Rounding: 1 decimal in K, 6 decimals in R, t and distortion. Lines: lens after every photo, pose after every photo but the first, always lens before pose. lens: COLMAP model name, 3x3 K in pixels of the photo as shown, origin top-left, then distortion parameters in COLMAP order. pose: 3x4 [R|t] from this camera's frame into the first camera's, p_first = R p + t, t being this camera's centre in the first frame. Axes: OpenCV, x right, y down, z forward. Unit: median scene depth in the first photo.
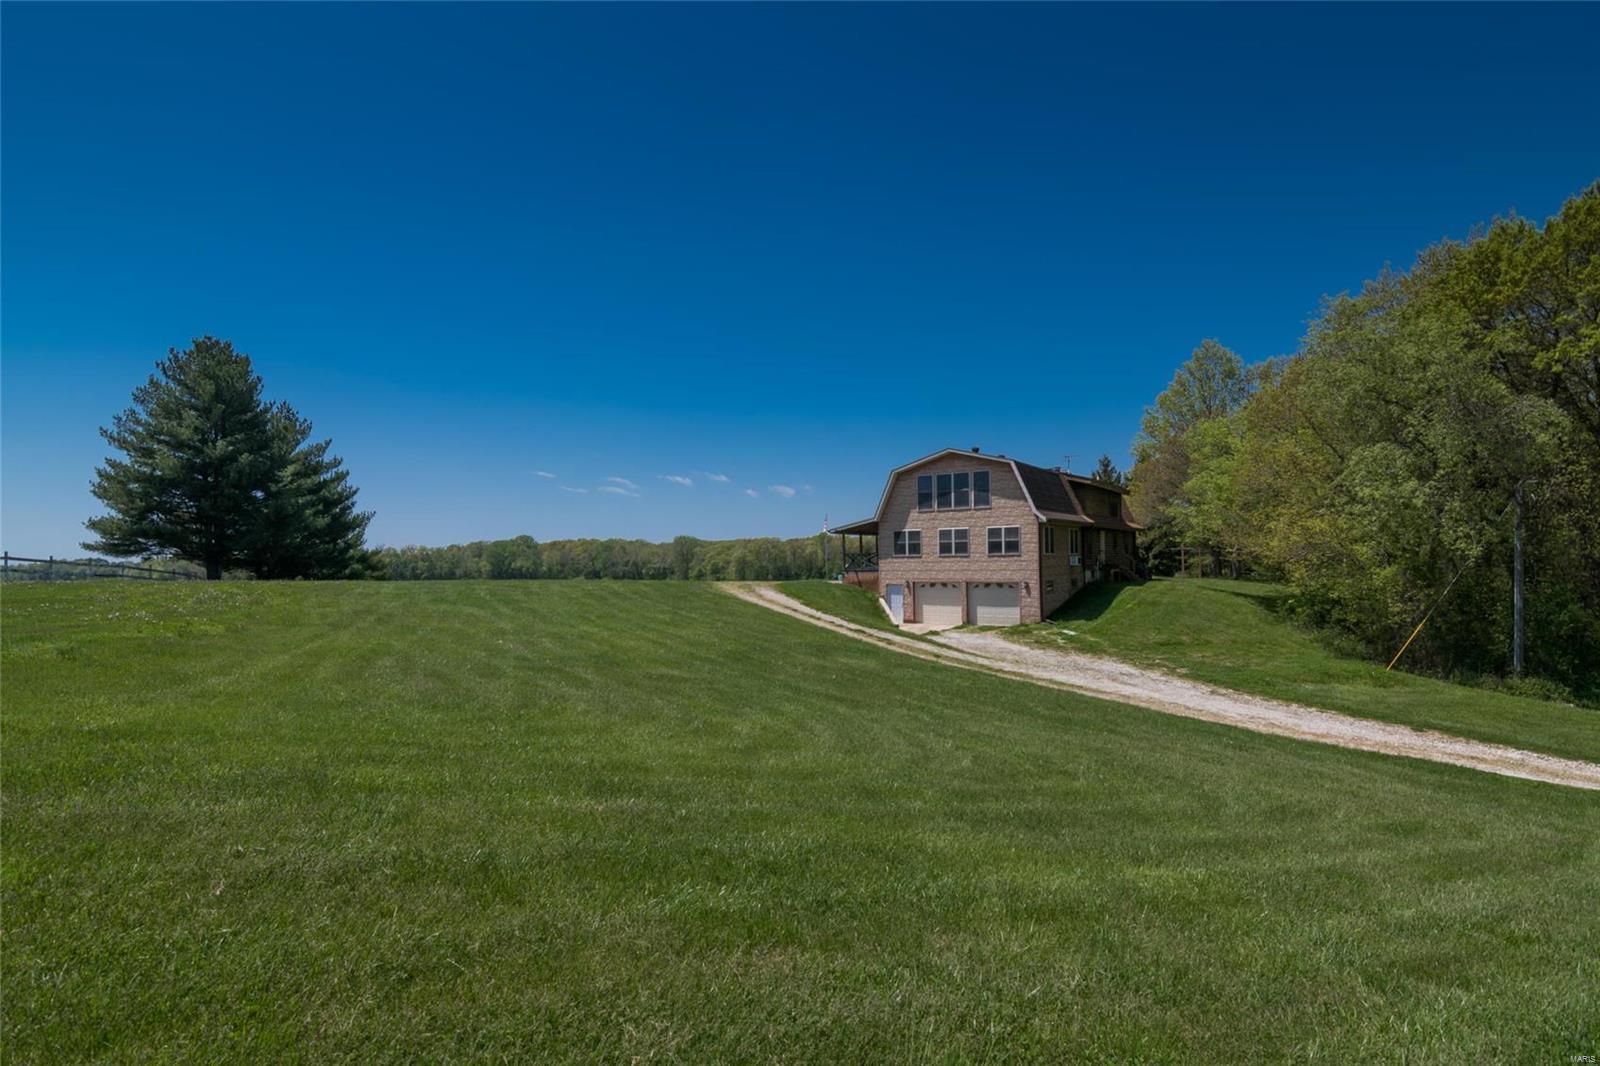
lens RADIAL K [[793.8, 0, 802.6], [0, 793.8, 533.8], [0, 0, 1]] dist [-0.013848, -0.002923]
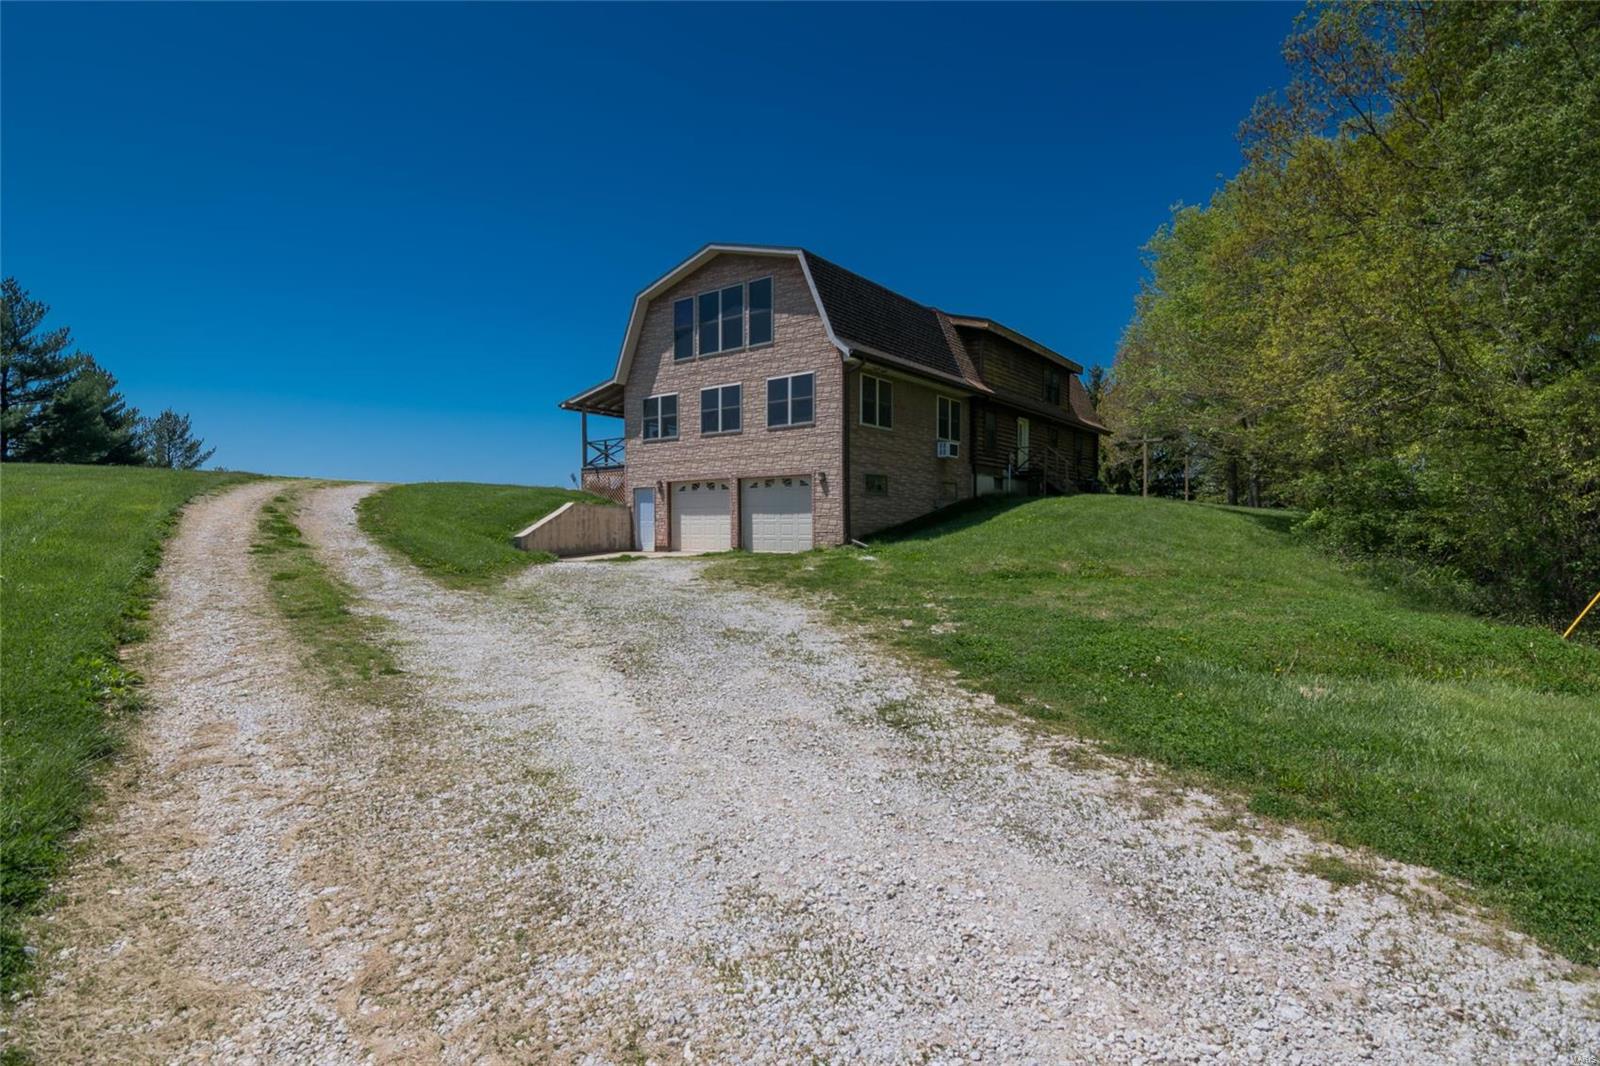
lens RADIAL K [[793.8, 0, 800.7], [0, 793.8, 541.1], [0, 0, 1]] dist [-0.013848, -0.002923]
pose [[0.998563, 0.009939, -0.052658, 0.282251], [-0.007210, 0.998633, 0.051762, 0.076170], [0.053101, -0.051308, 0.997270, 0.424633]]
